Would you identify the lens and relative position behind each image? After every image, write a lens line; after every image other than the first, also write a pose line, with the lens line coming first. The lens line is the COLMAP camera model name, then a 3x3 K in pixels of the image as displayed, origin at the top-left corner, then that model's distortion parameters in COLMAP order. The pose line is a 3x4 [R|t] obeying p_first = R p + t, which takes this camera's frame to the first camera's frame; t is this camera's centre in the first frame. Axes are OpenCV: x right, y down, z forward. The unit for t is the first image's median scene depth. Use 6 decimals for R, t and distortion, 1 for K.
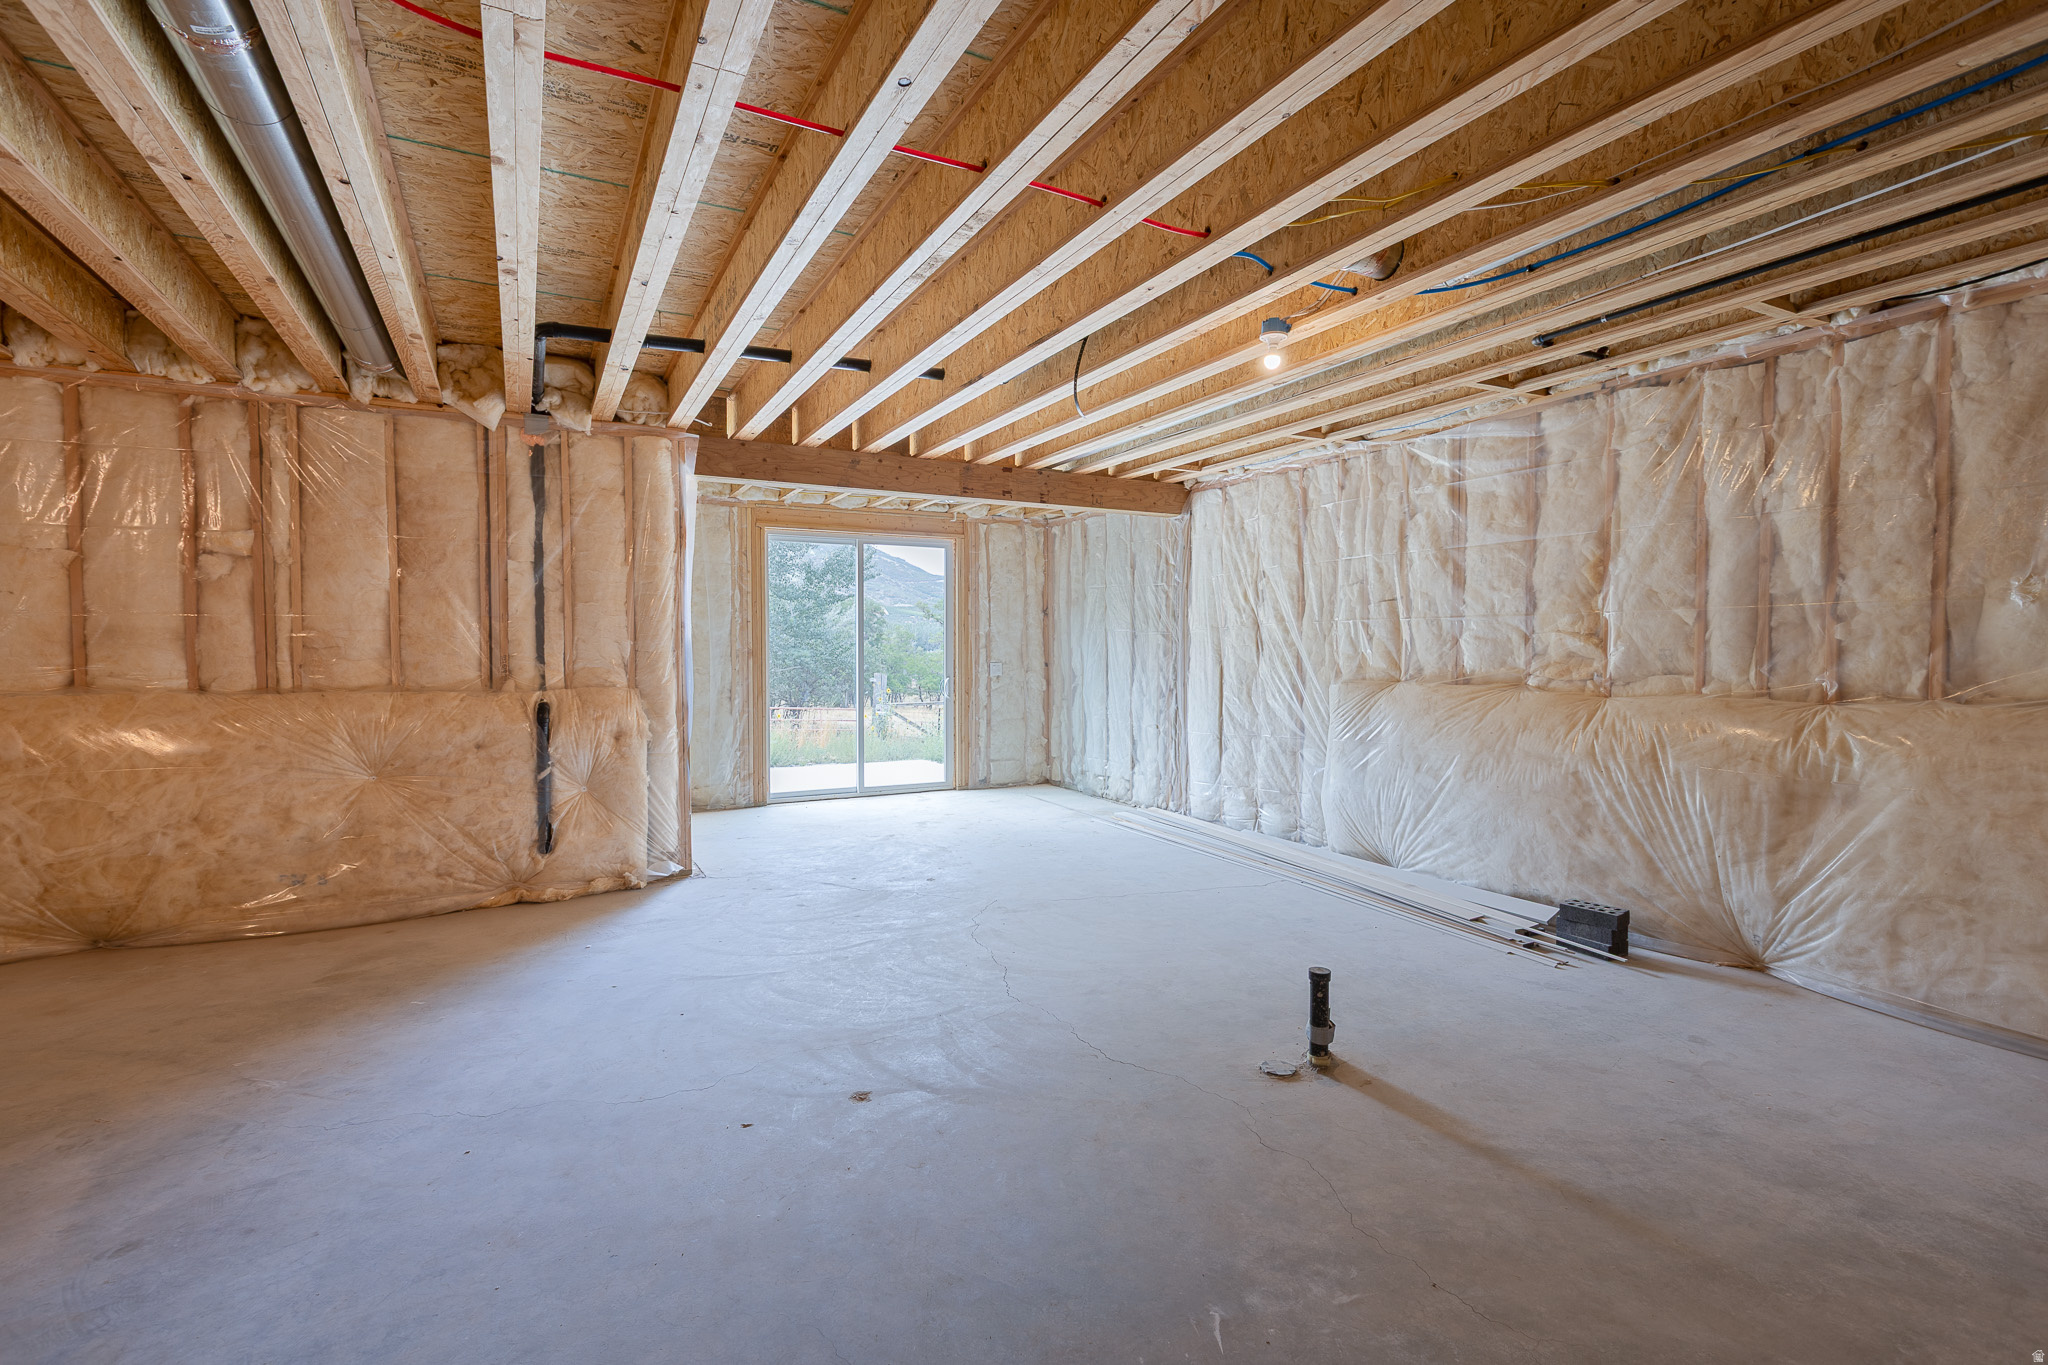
lens RADIAL K [[937.9, 0, 1002.5], [0, 937.9, 677.5], [0, 0, 1]] dist [0.000629, 0.000244]
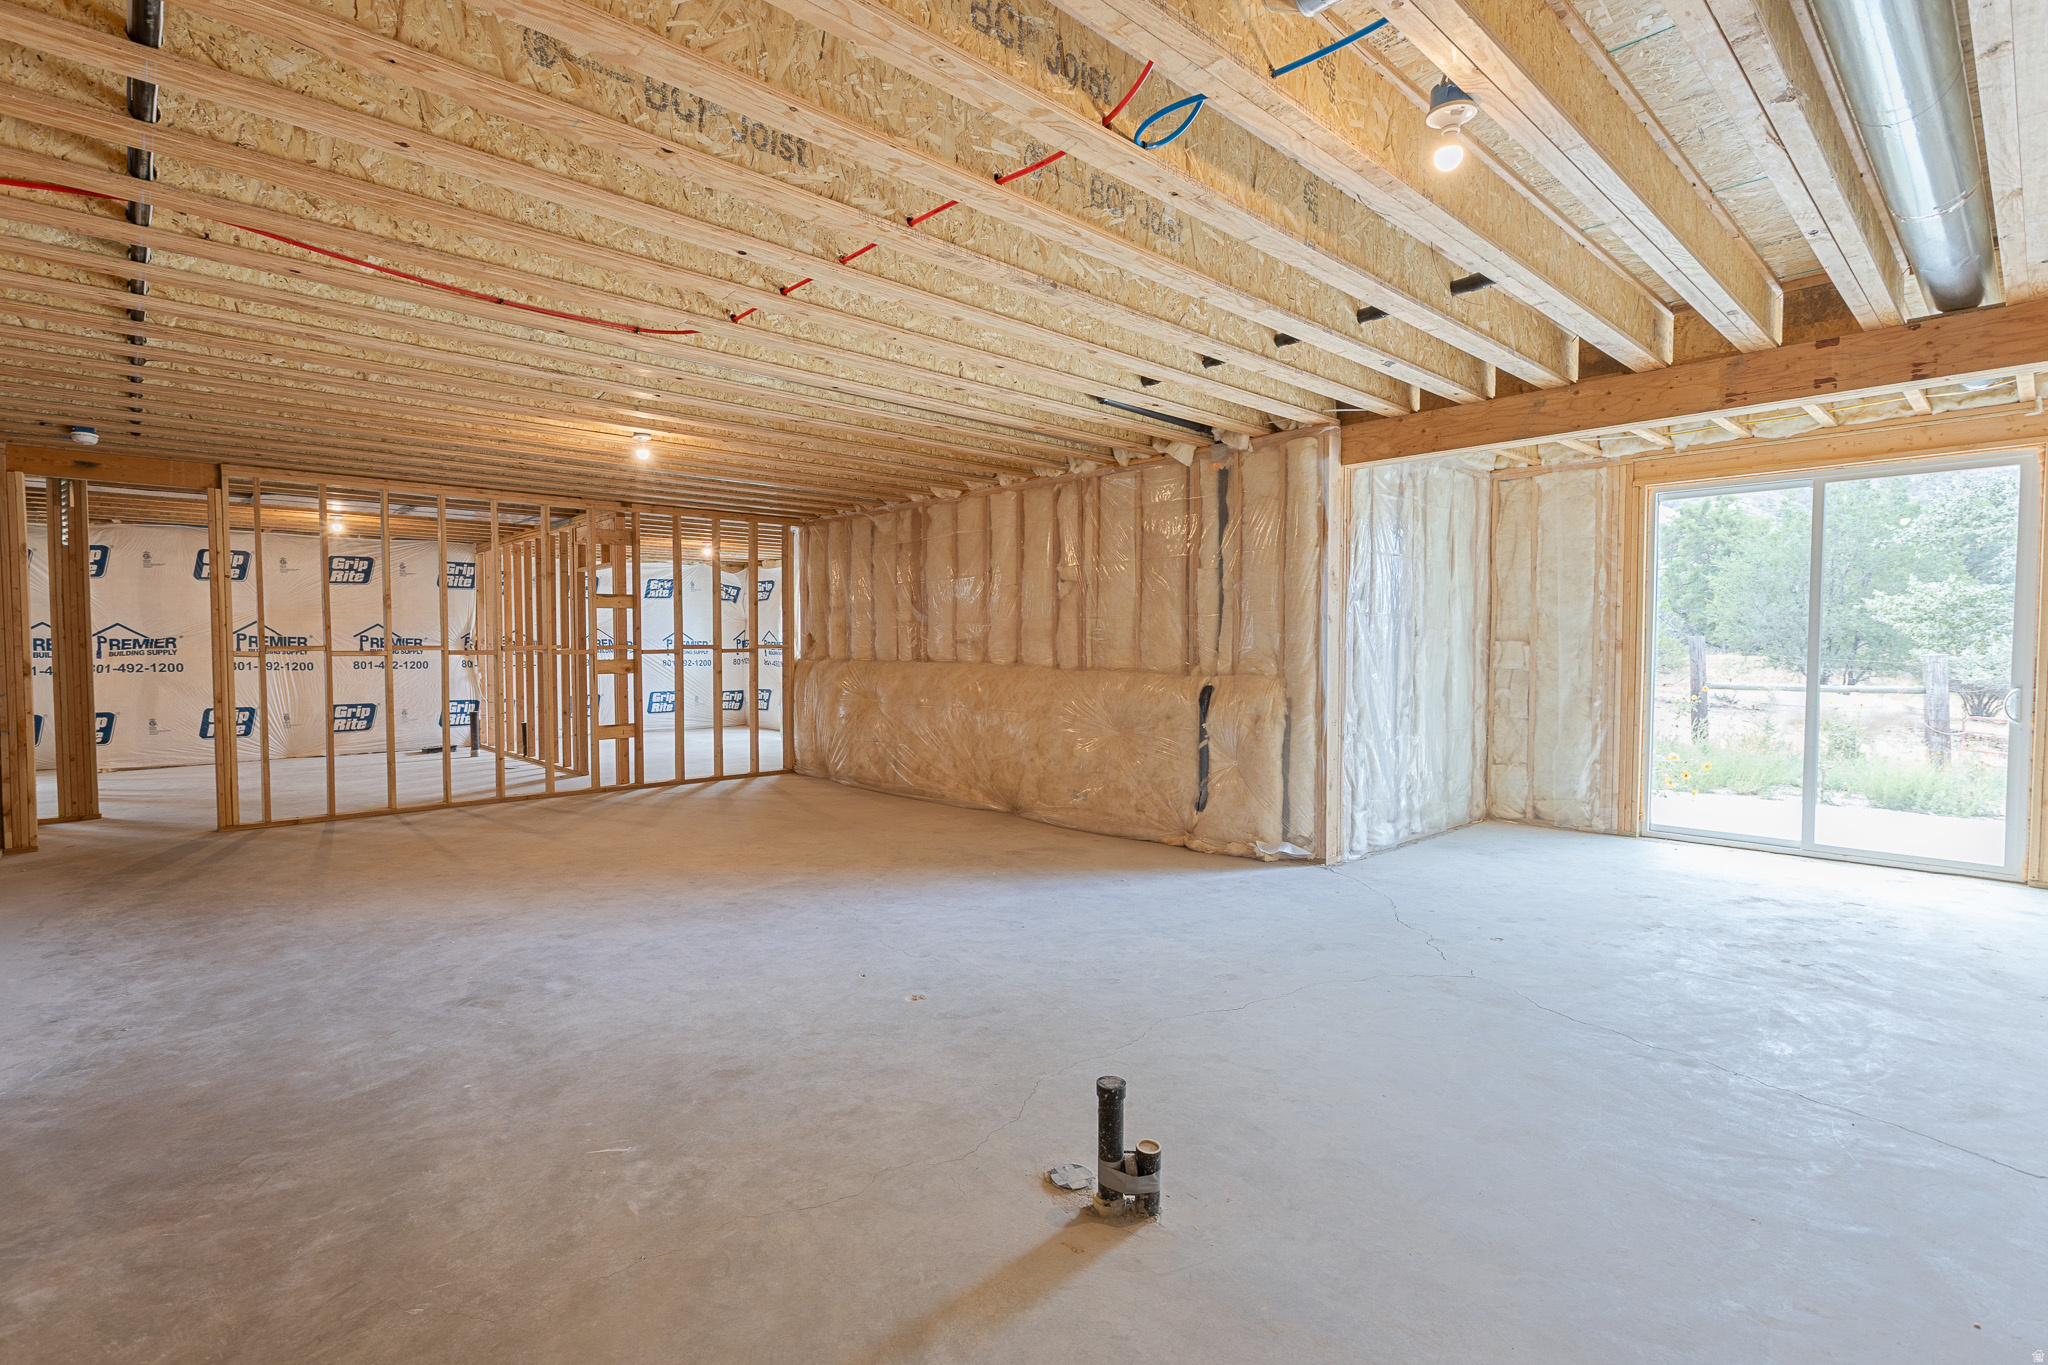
lens RADIAL K [[937.9, 0, 1002.5], [0, 937.9, 677.5], [0, 0, 1]] dist [0.000629, 0.000244]
pose [[0.268123, 0.034148, -0.962779, 0.591731], [-0.026525, 0.999254, 0.028054, -0.010221], [0.963020, 0.018016, 0.268828, 0.424273]]
